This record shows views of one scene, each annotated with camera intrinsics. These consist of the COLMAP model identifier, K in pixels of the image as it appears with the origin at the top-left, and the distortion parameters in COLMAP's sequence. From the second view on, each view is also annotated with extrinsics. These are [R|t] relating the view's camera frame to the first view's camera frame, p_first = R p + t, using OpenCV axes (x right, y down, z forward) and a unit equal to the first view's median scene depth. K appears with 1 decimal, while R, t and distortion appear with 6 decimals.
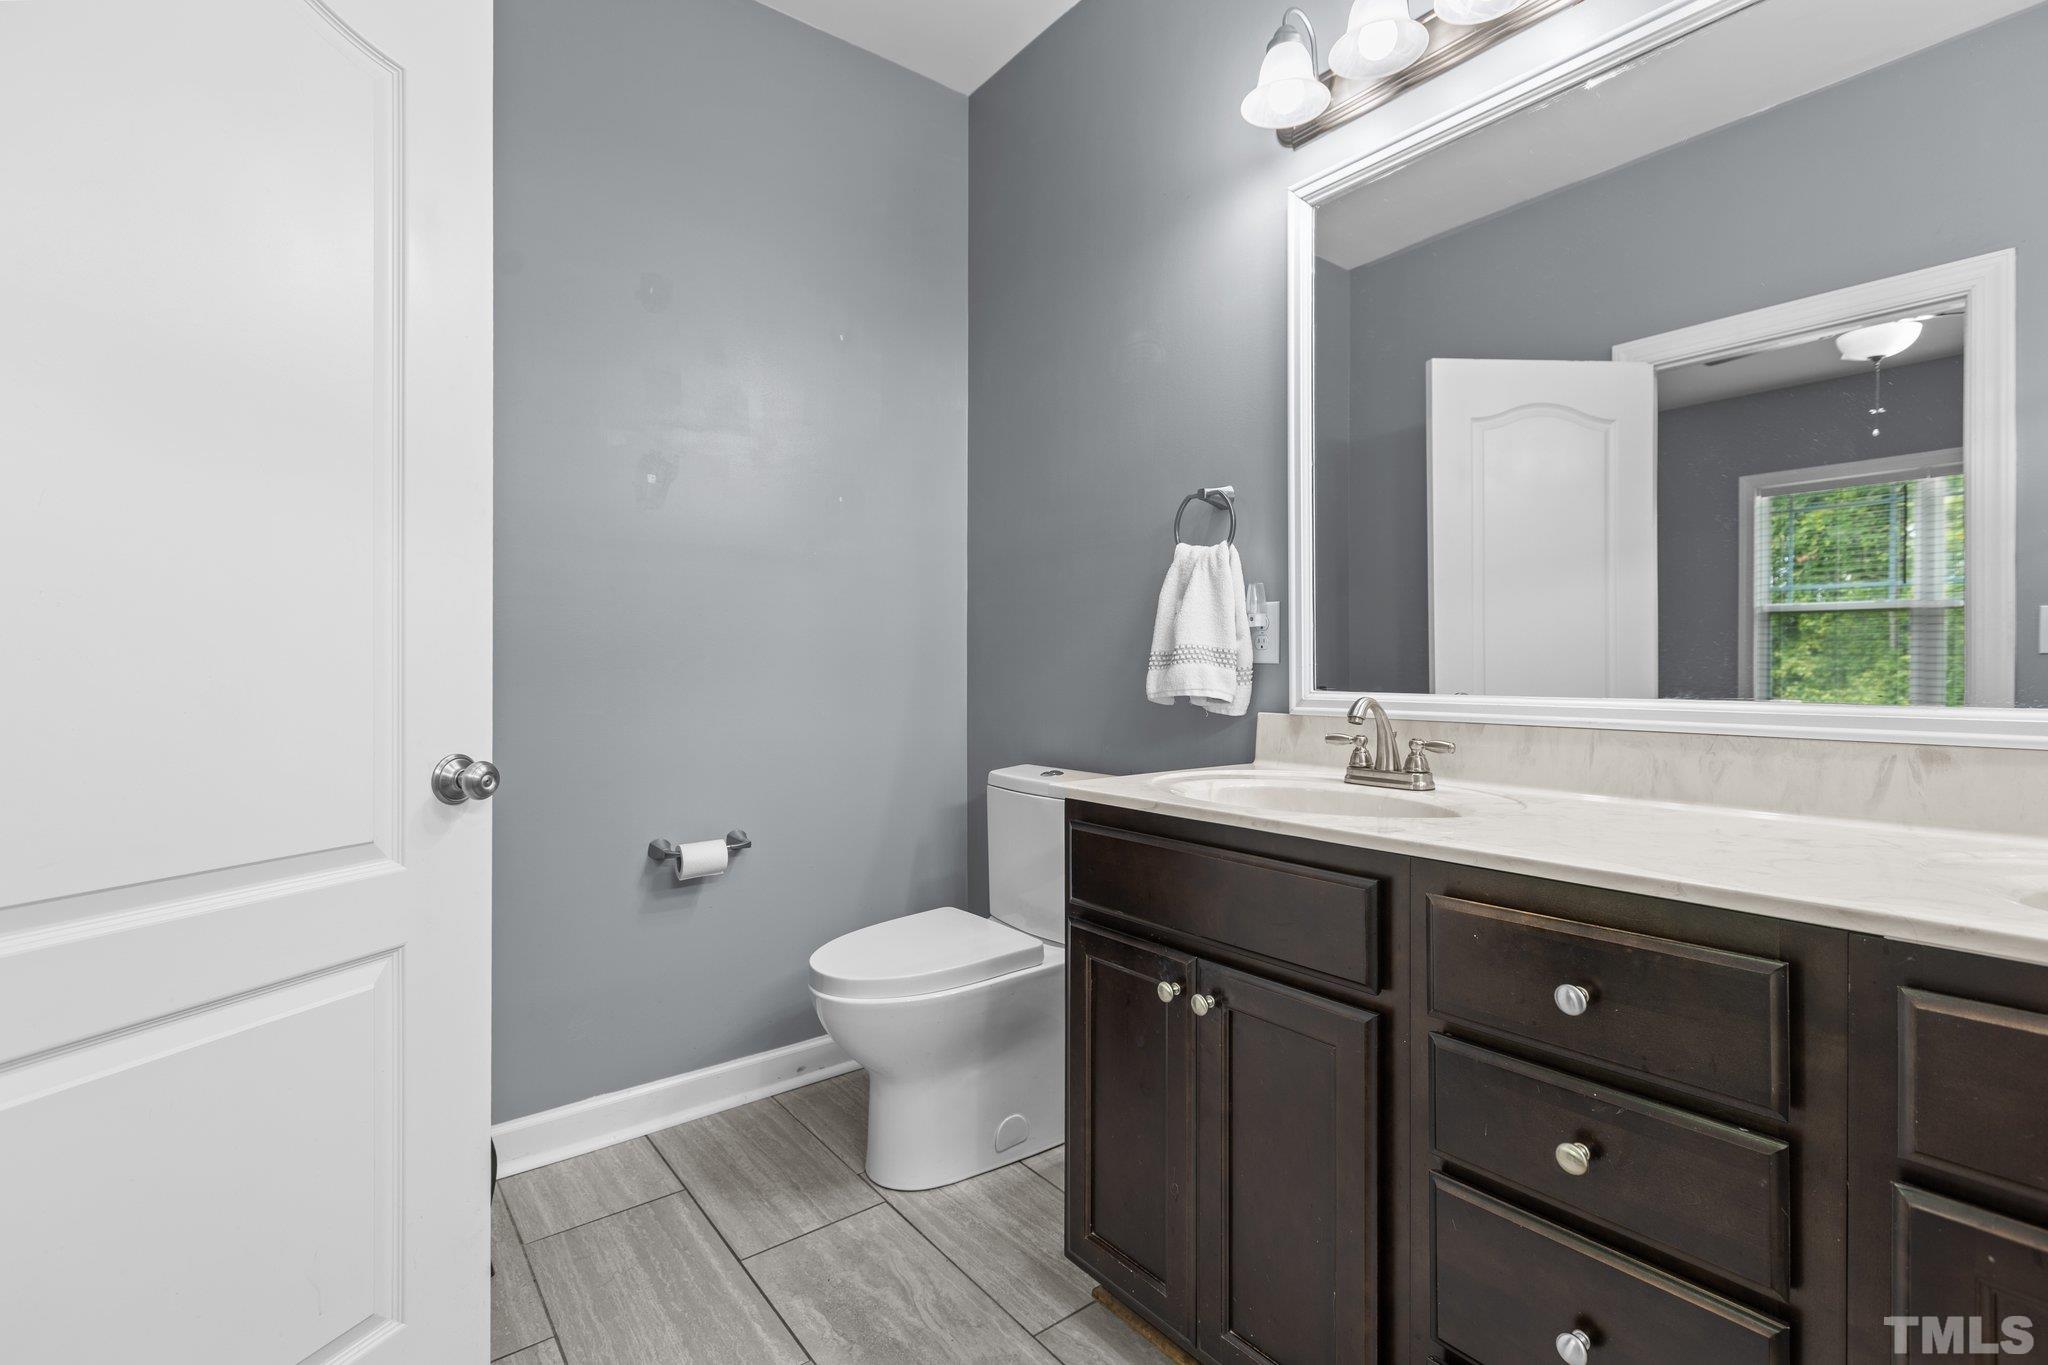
lens RADIAL K [[925.6, 0, 1018.4], [0, 925.6, 667.1], [0, 0, 1]] dist [0.002229, 0.000113]
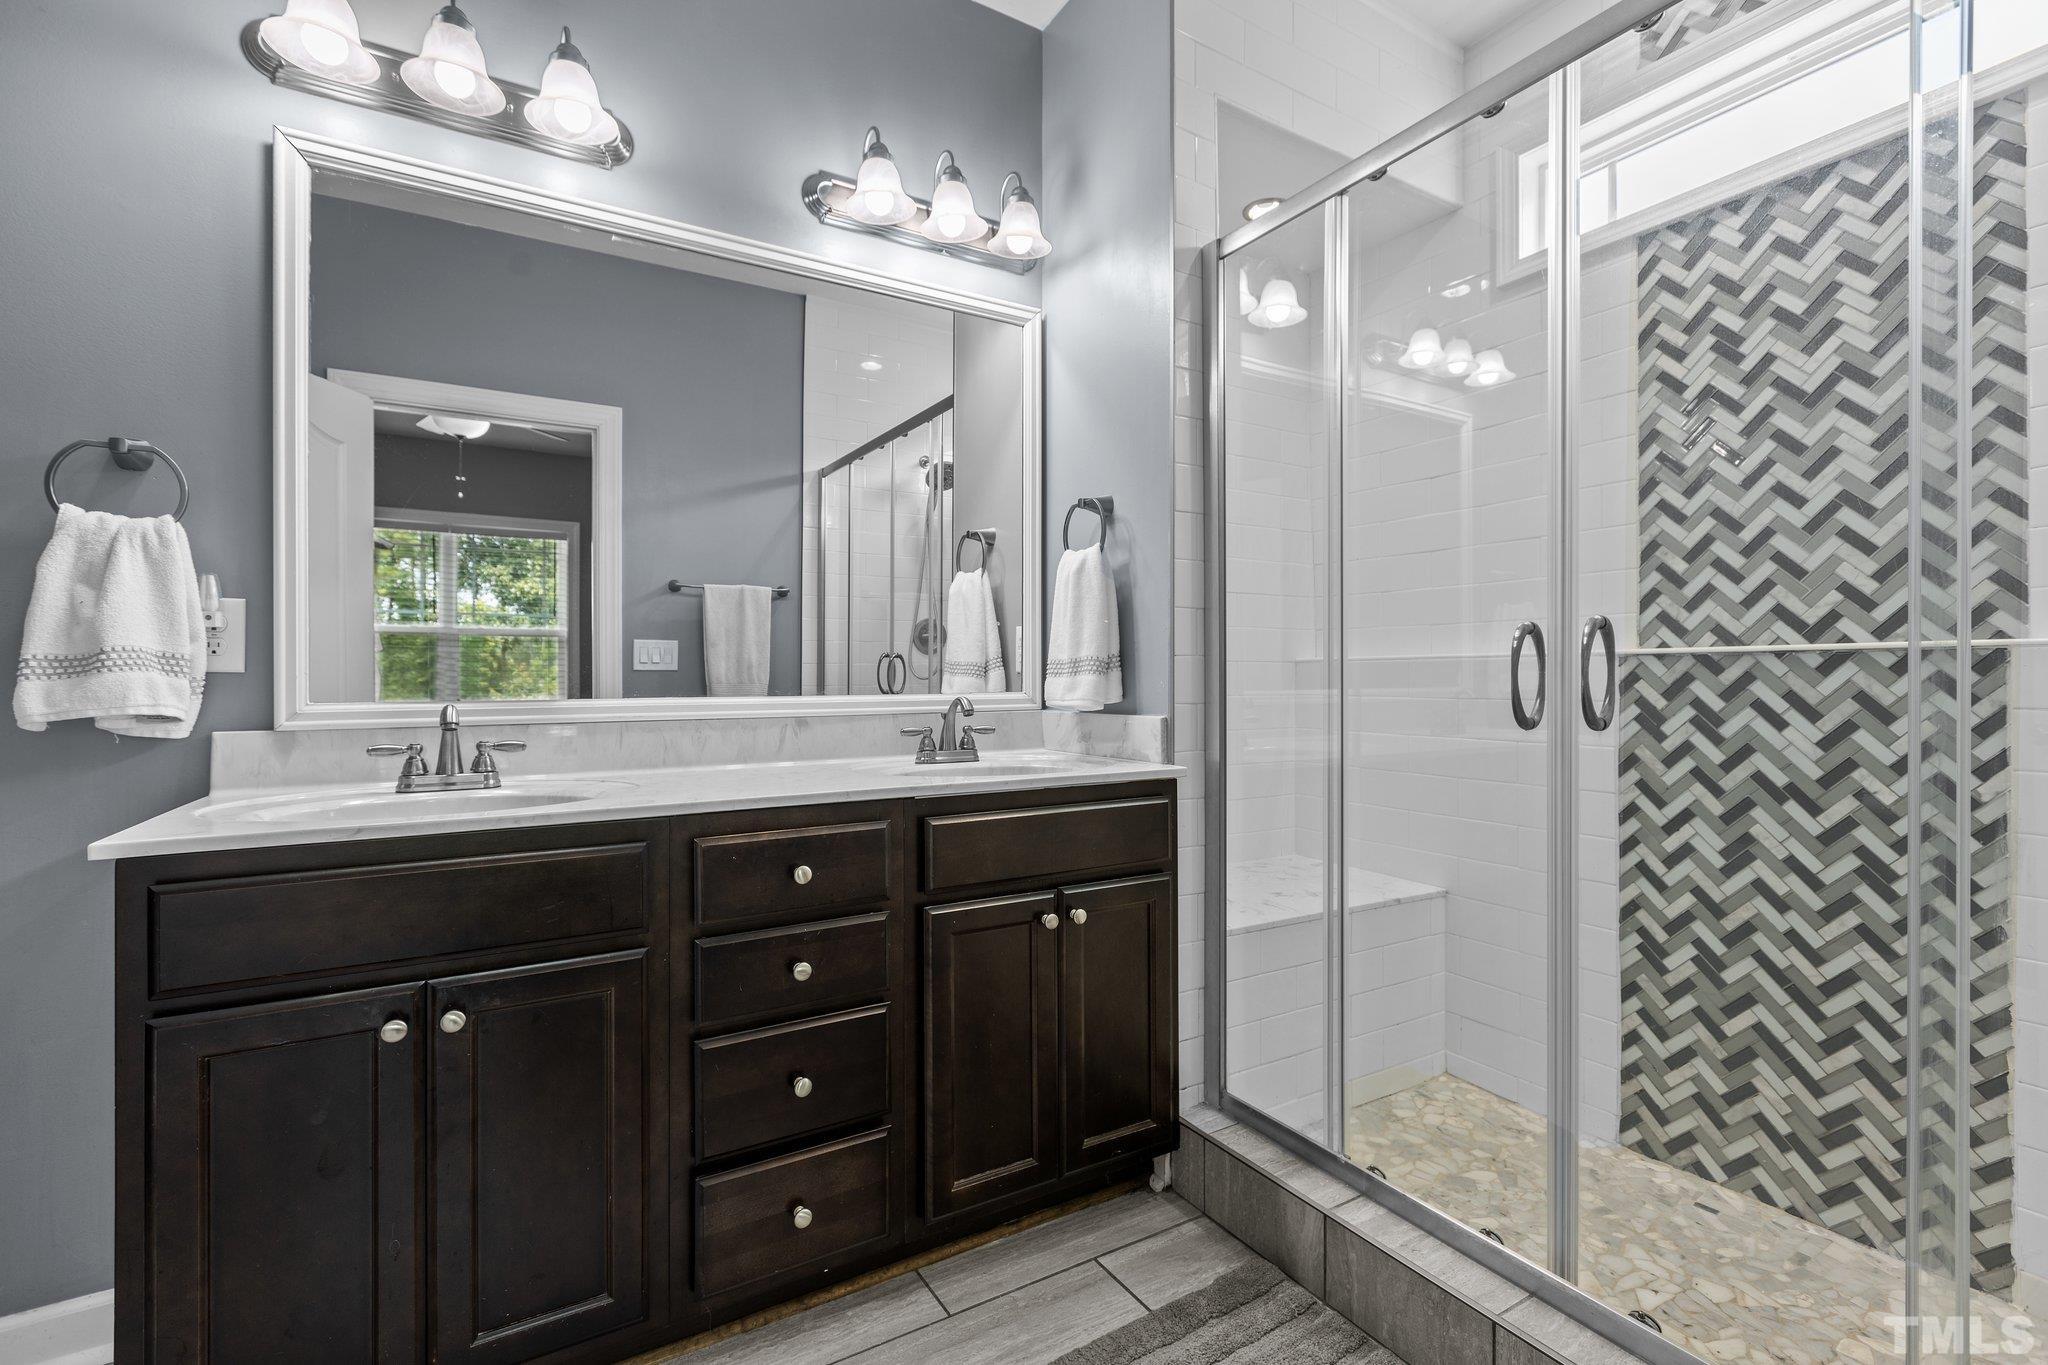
lens RADIAL K [[925.6, 0, 1019.2], [0, 925.6, 677.3], [0, 0, 1]] dist [0.002229, 0.000113]
pose [[0.128460, 0.002936, 0.991710, -0.462513], [0.008194, 0.999958, -0.004022, 0.009522], [-0.991681, 0.008643, 0.128431, 0.192757]]
